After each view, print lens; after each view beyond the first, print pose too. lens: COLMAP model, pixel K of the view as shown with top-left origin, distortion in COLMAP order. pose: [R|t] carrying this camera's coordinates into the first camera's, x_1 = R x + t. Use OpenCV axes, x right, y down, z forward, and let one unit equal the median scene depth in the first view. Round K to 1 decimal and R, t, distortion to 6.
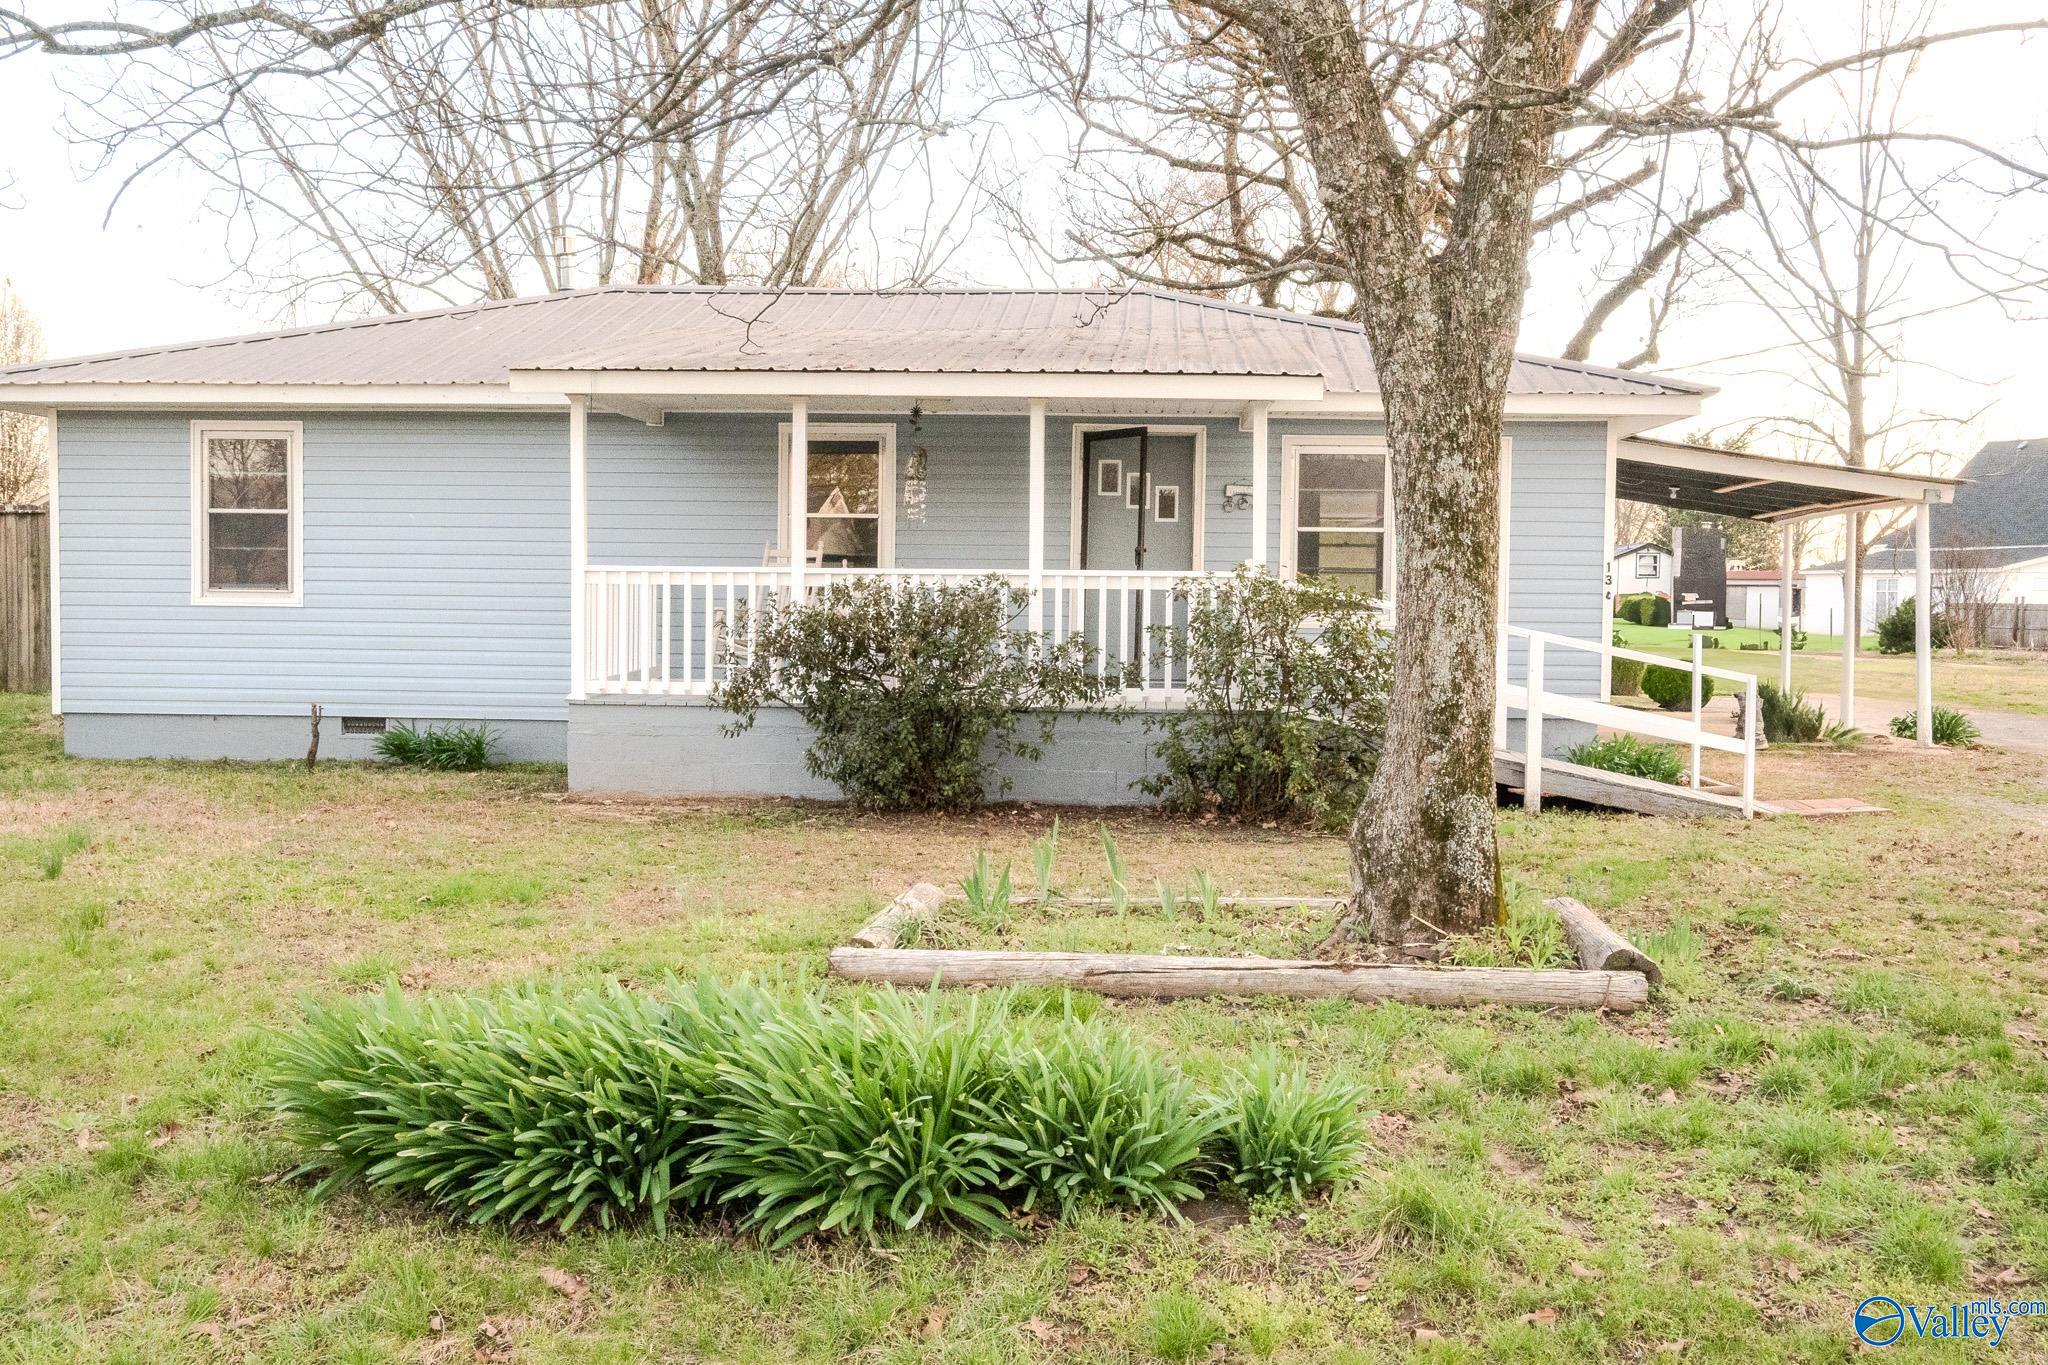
lens RADIAL K [[1917.4, 0, 1026.7], [0, 1917.4, 681.8], [0, 0, 1]] dist [-0.012382, 0.000000]
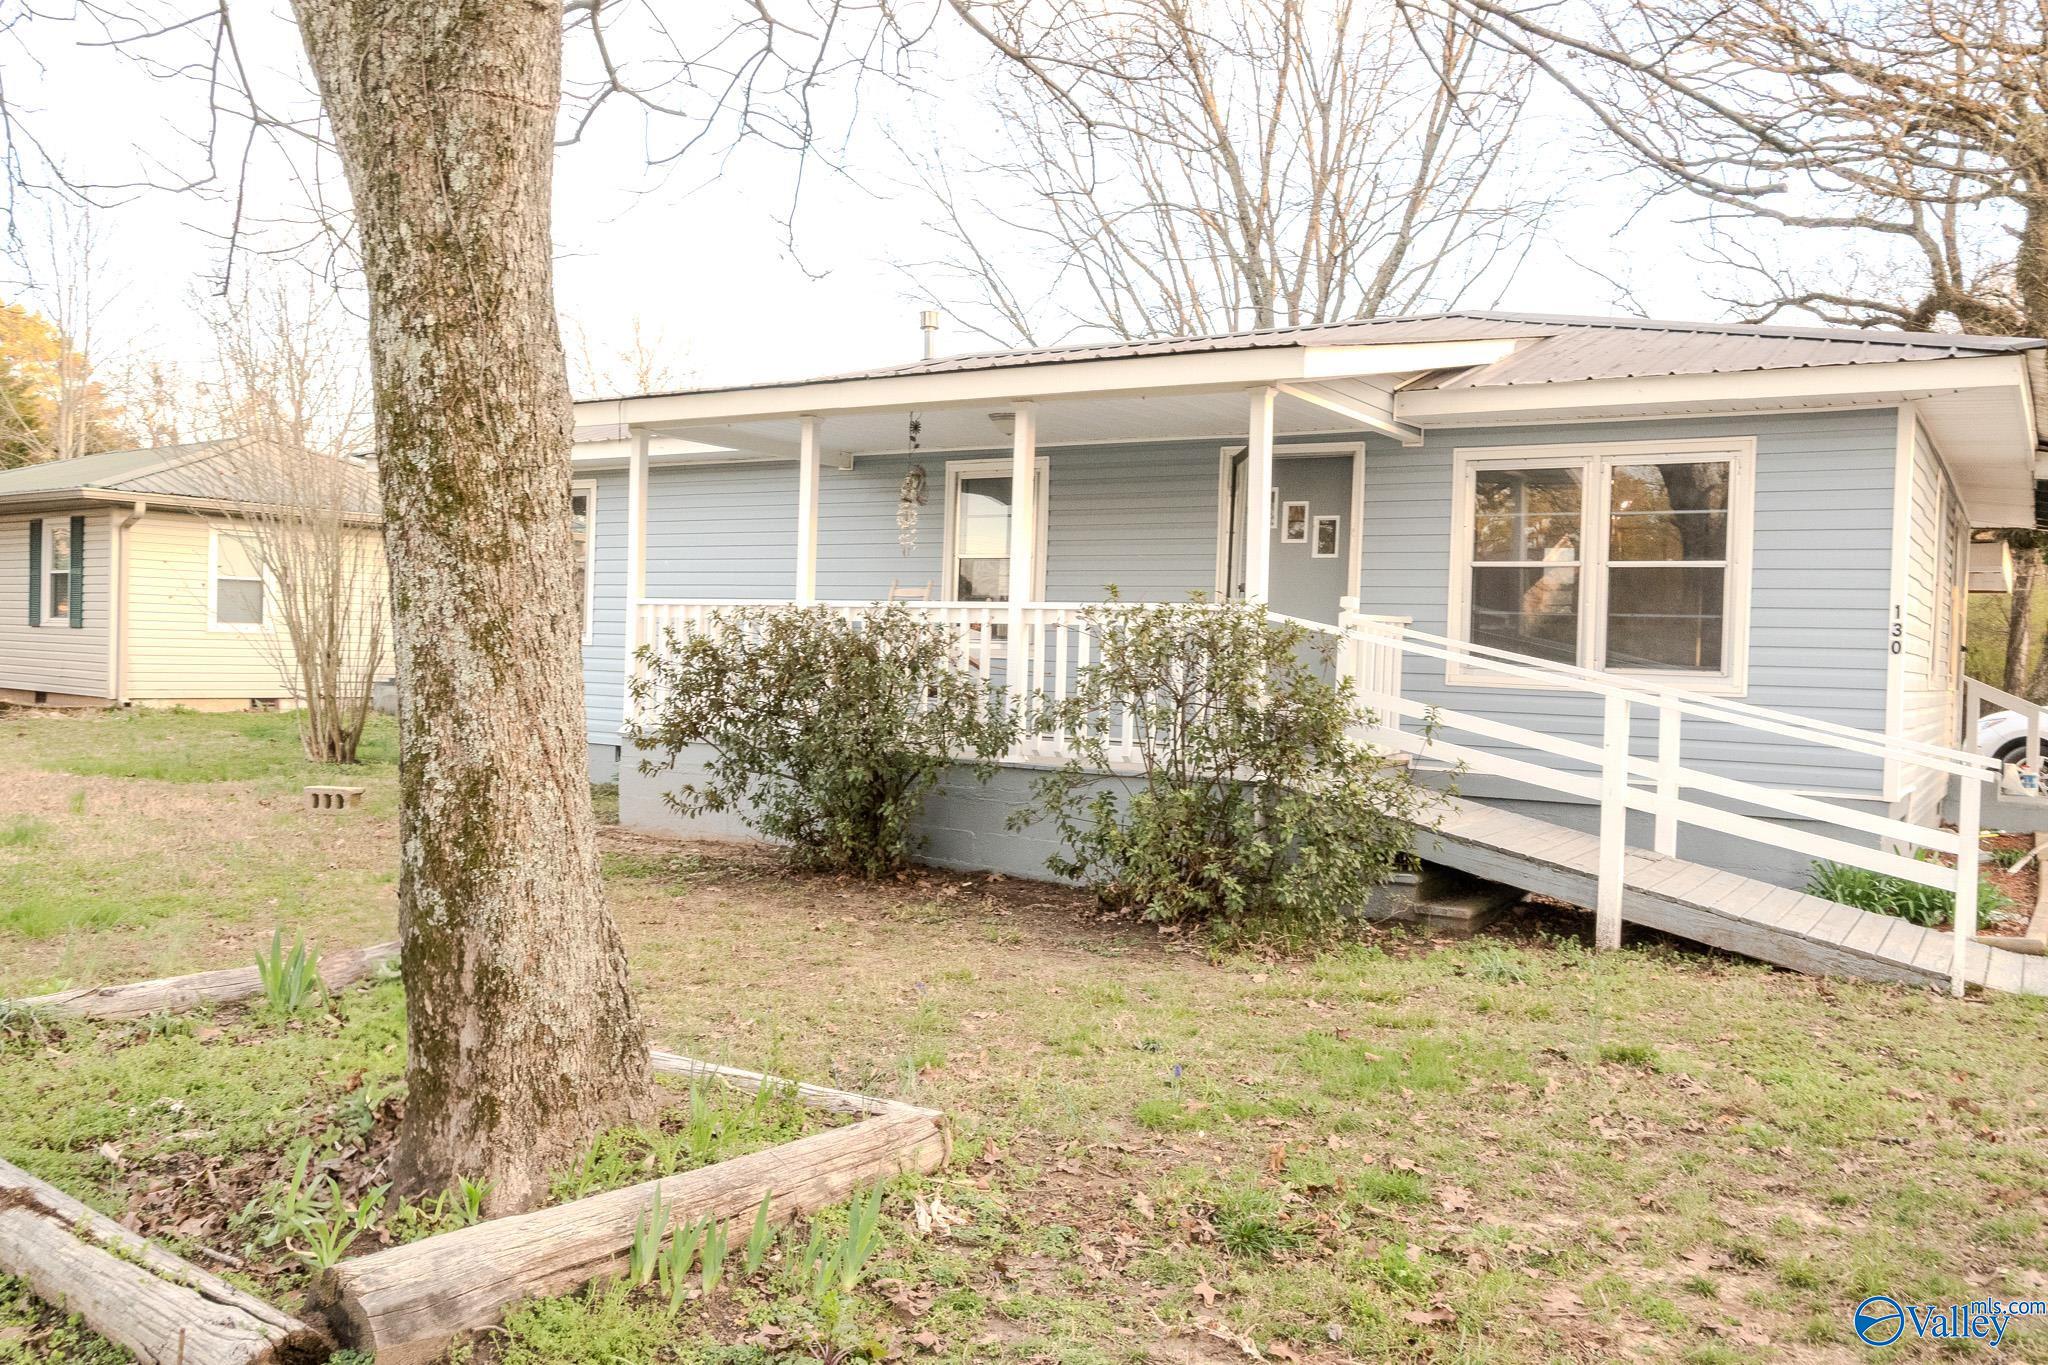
lens RADIAL K [[1574.9, 0, 1023.0], [0, 1574.9, 679.6], [0, 0, 1]] dist [0.004998, -0.008862]
pose [[0.879094, 0.026214, -0.475927, 0.356452], [-0.045927, 0.998499, -0.029837, -0.002689], [0.474431, 0.048087, 0.878978, 0.397650]]
